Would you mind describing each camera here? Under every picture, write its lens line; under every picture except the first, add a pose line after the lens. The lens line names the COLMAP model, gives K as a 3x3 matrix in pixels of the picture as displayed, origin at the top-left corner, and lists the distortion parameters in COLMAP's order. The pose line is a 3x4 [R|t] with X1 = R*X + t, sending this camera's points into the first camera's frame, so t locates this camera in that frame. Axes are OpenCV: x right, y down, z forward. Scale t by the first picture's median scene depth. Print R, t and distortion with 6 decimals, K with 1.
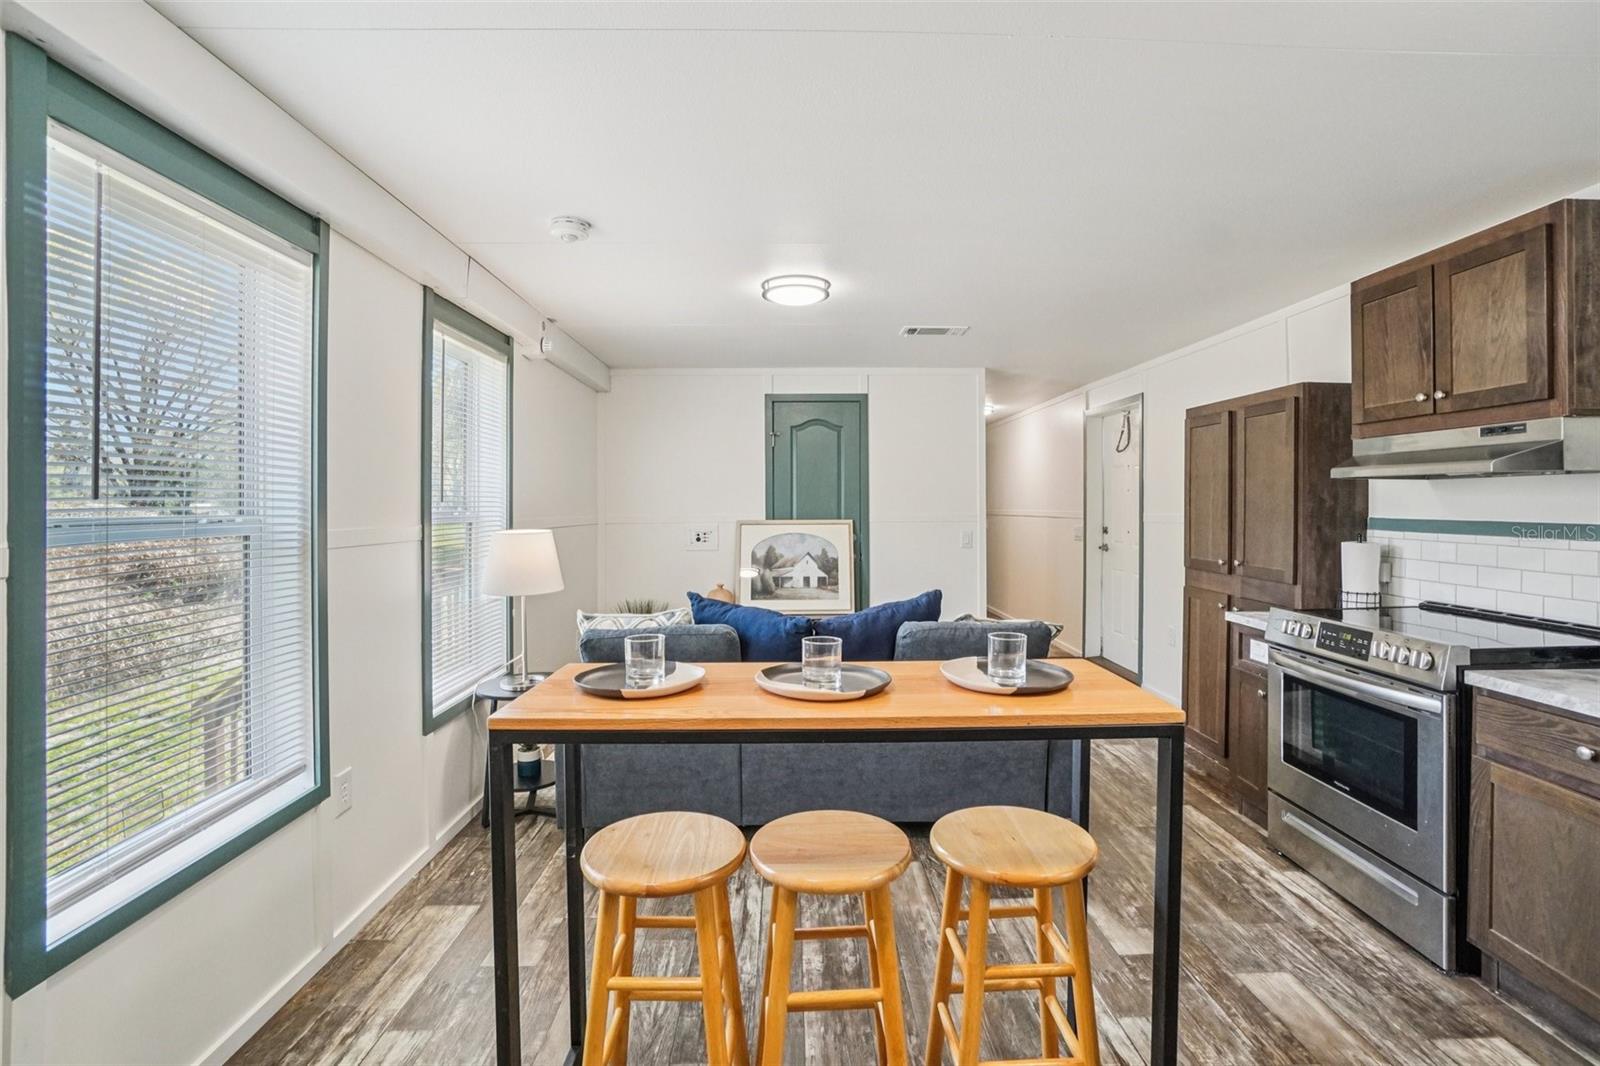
lens RADIAL K [[717.2, 0, 837.5], [0, 717.2, 501.9], [0, 0, 1]] dist [-0.038298, 0.009052]
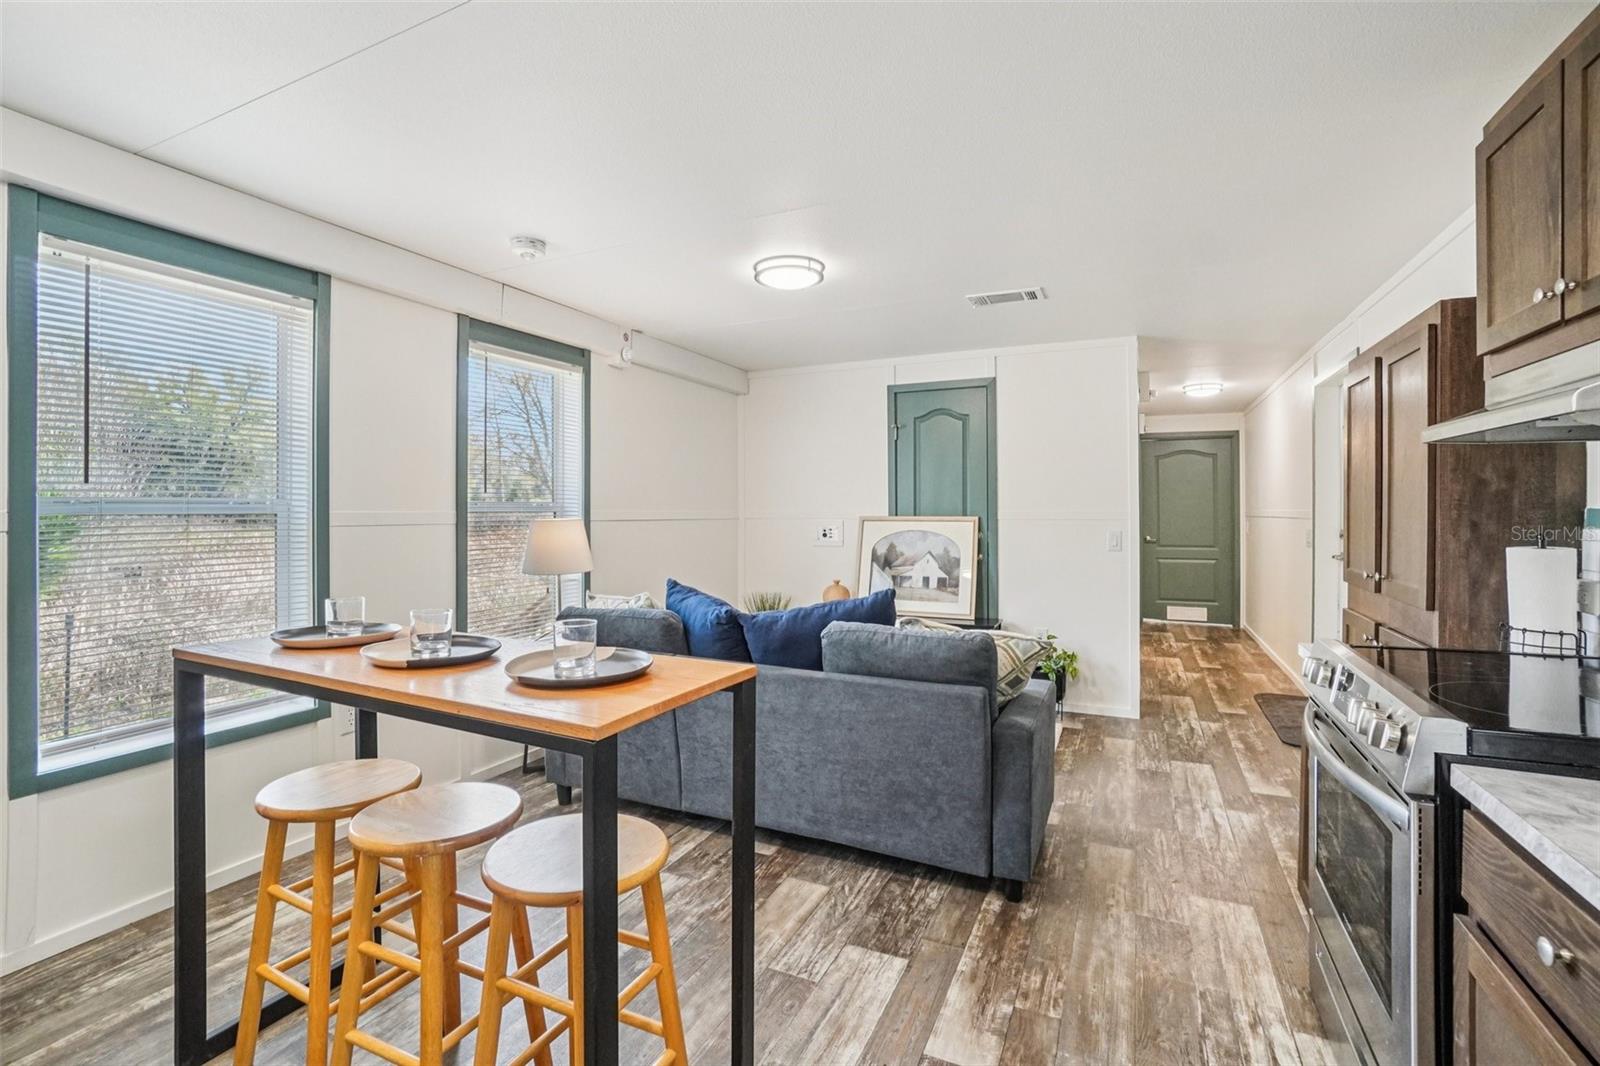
lens RADIAL K [[717.2, 0, 806.5], [0, 717.2, 509.0], [0, 0, 1]] dist [-0.038298, 0.009052]
pose [[0.890038, 0.001689, -0.455883, 0.399039], [0.000236, 0.999991, 0.004166, 0.018542], [0.455886, -0.003816, 0.890030, 0.150100]]
